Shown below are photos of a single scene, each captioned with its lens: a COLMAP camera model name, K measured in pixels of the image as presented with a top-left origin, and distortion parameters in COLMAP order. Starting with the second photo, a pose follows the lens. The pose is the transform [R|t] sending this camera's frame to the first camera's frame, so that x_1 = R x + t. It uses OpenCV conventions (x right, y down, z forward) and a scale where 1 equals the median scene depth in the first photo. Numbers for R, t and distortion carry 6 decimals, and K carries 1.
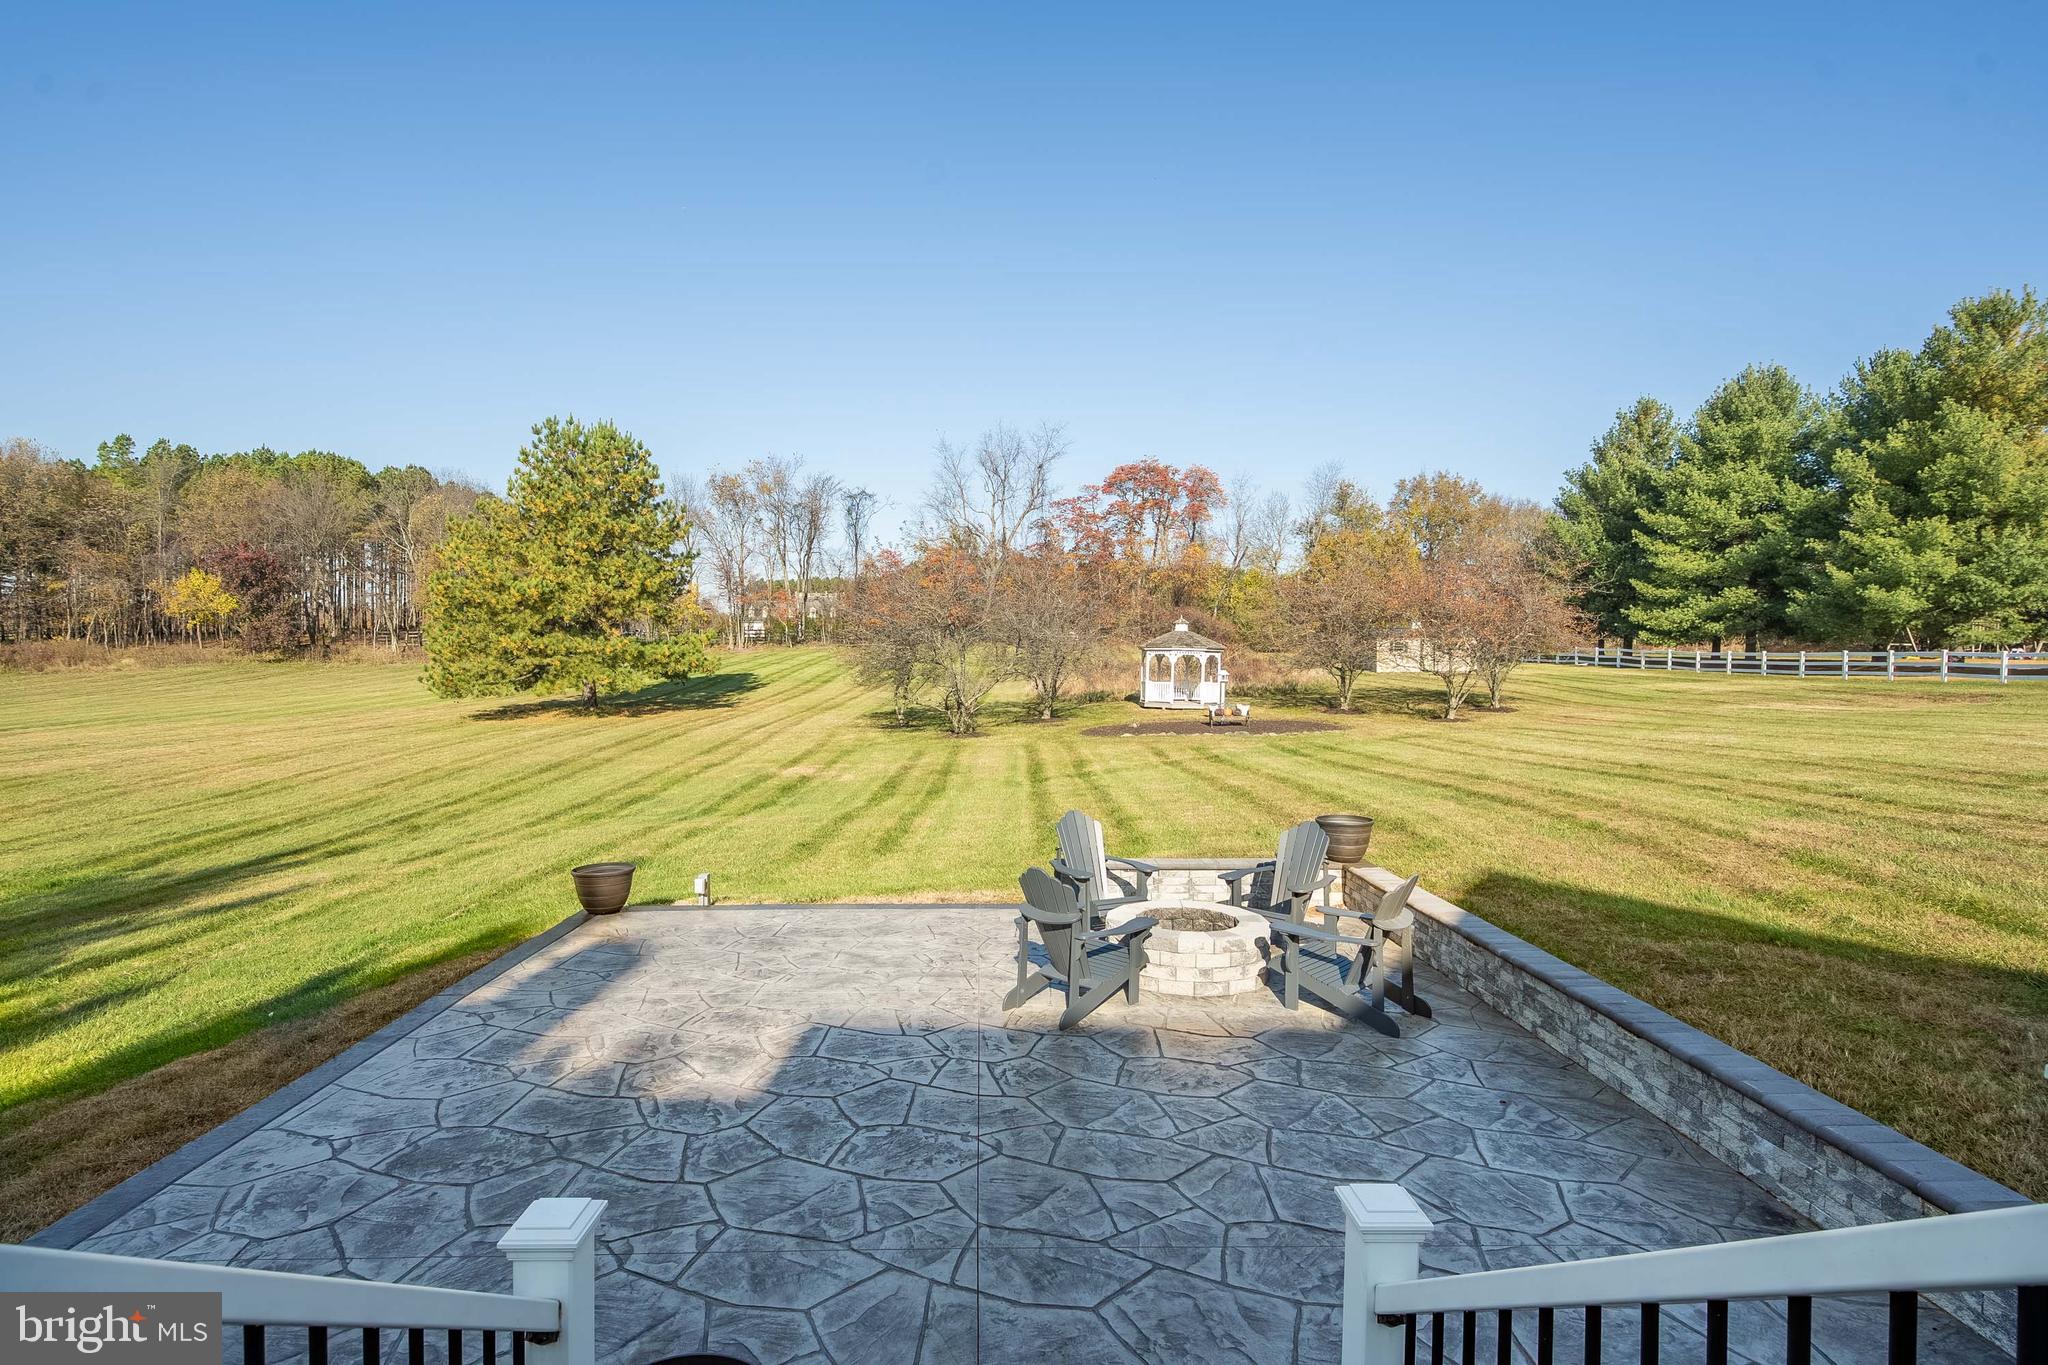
lens RADIAL K [[1014.5, 0, 1016.4], [0, 1014.5, 686.1], [0, 0, 1]] dist [0.008491, -0.001195]
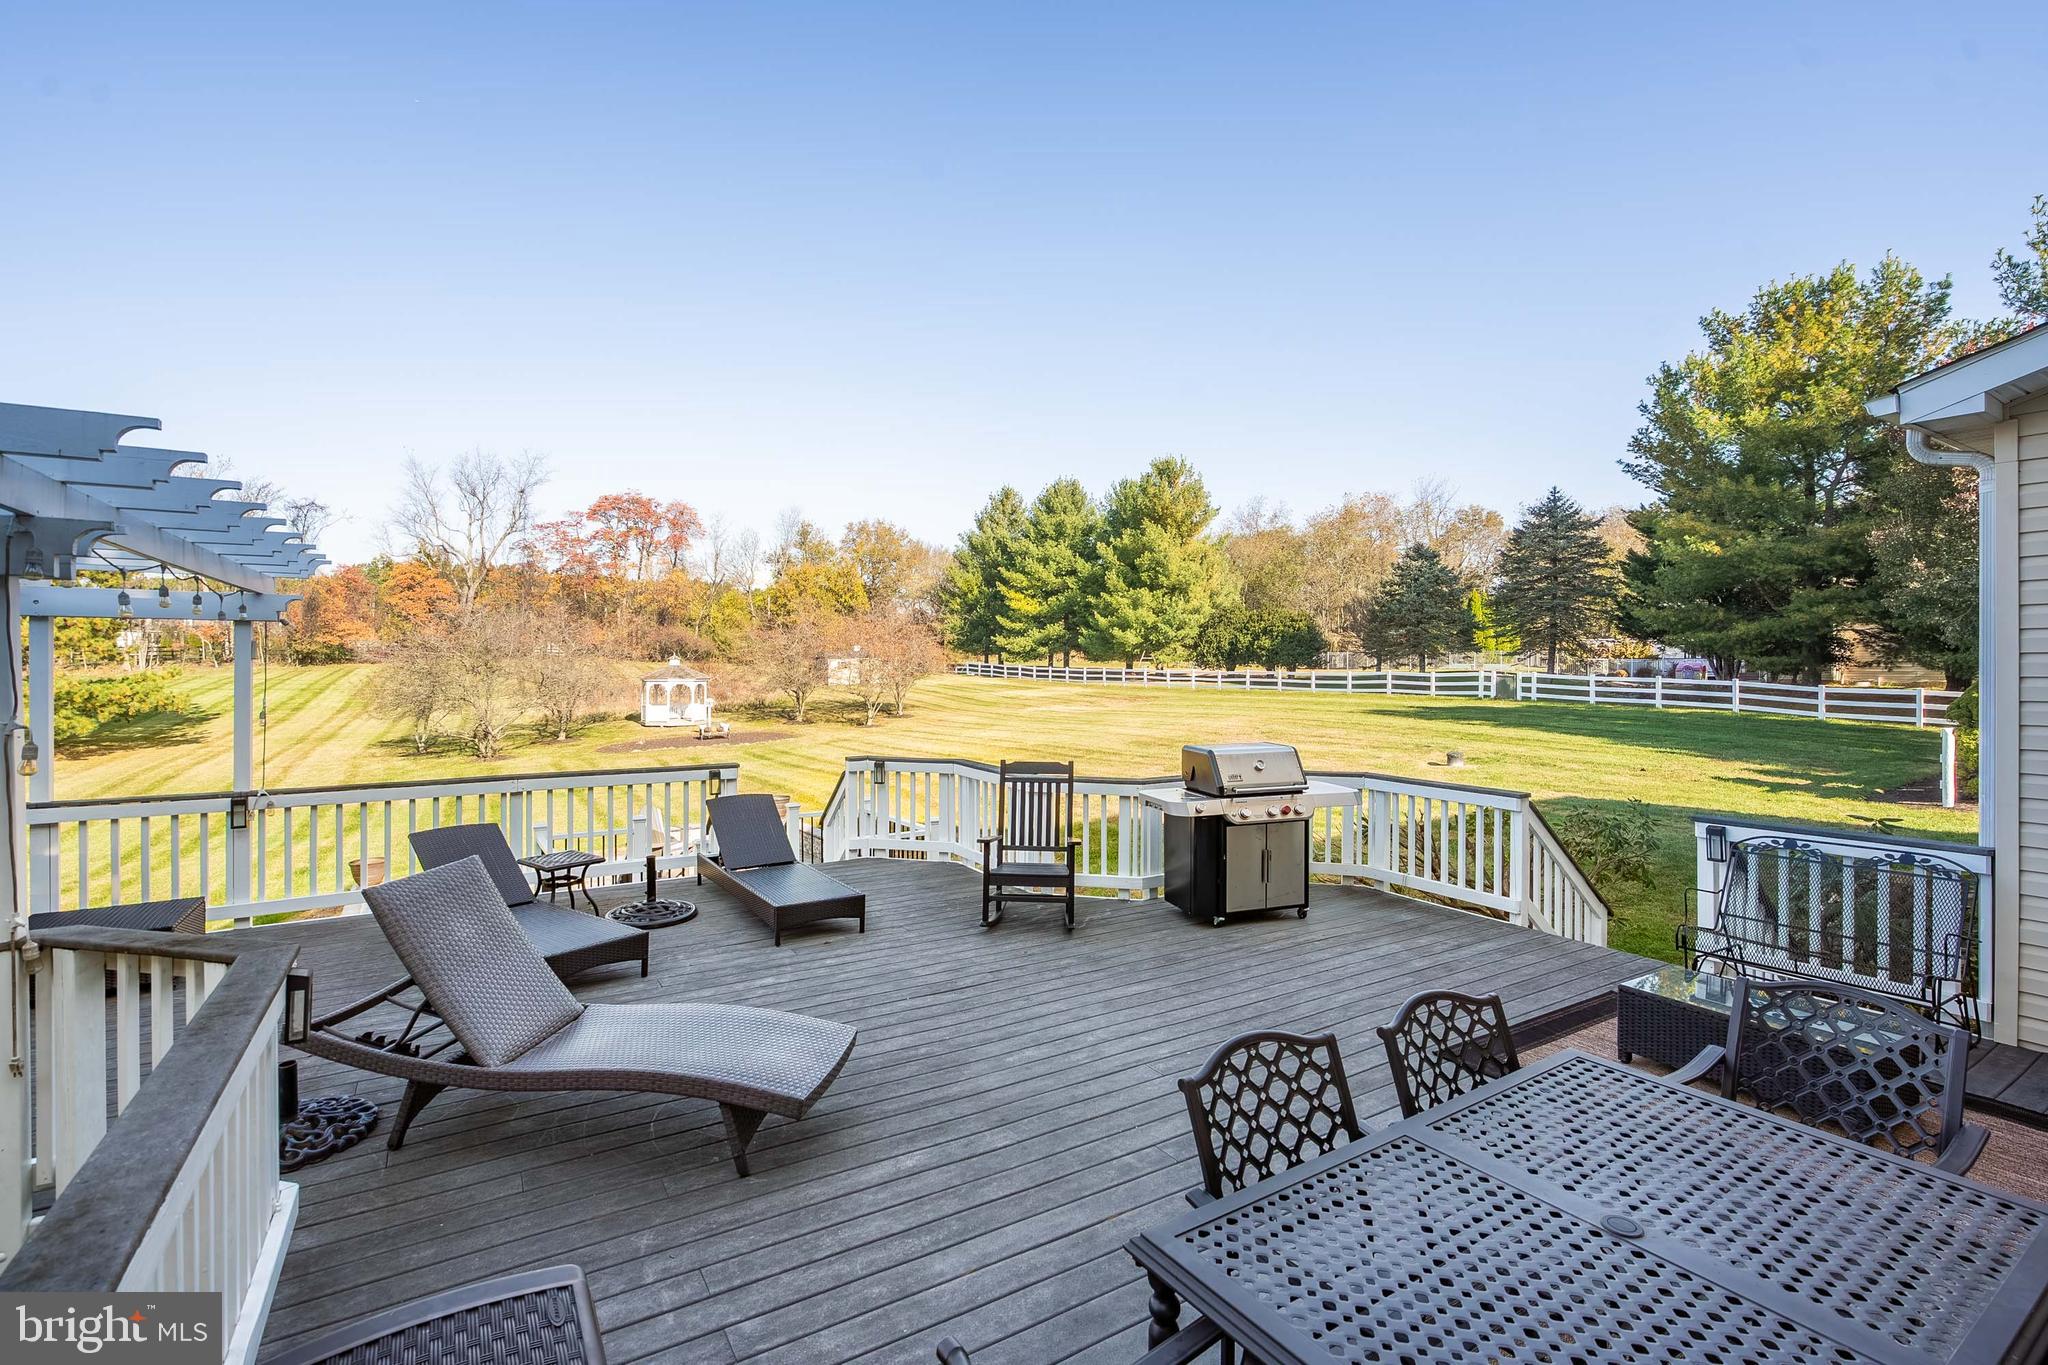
lens RADIAL K [[939.0, 0, 1024.5], [0, 939.0, 659.4], [0, 0, 1]] dist [-0.002018, 0.000246]
pose [[0.861872, -0.013913, 0.506934, -0.046025], [0.026158, 0.999513, -0.017040, -0.023120], [-0.506450, 0.027946, 0.861816, -0.199057]]
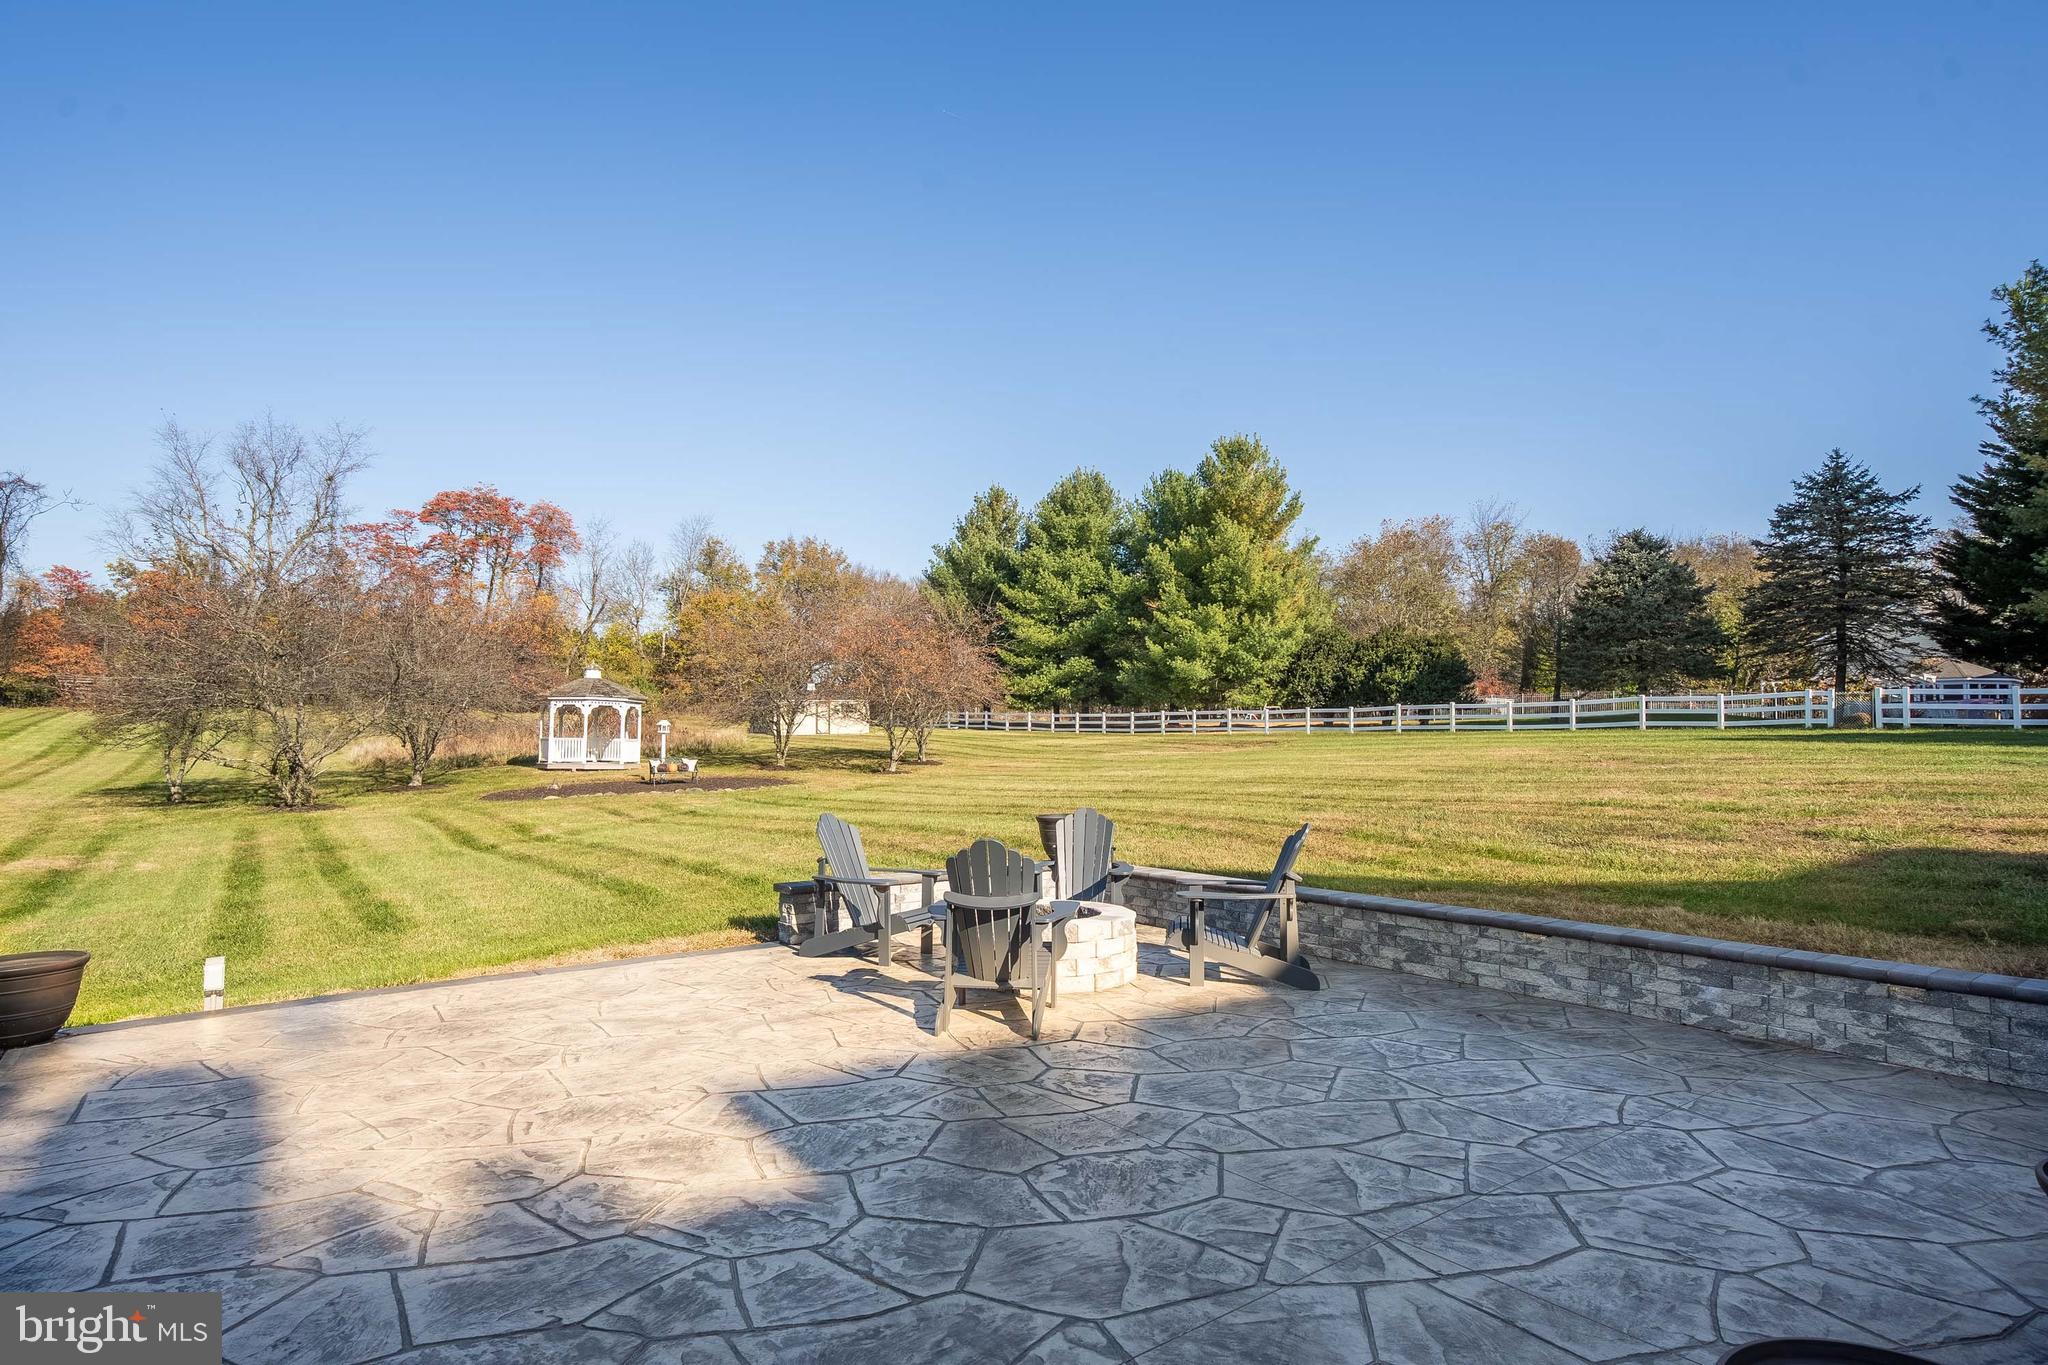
lens RADIAL K [[1104.1, 0, 1024.0], [0, 1104.1, 682.5], [0, 0, 1]] dist [0.006416, -0.000795]
pose [[0.814967, 0.022403, 0.579075, -0.060930], [0.021510, 0.997395, -0.068858, 0.015830], [-0.579109, 0.068573, 0.812361, 0.037921]]
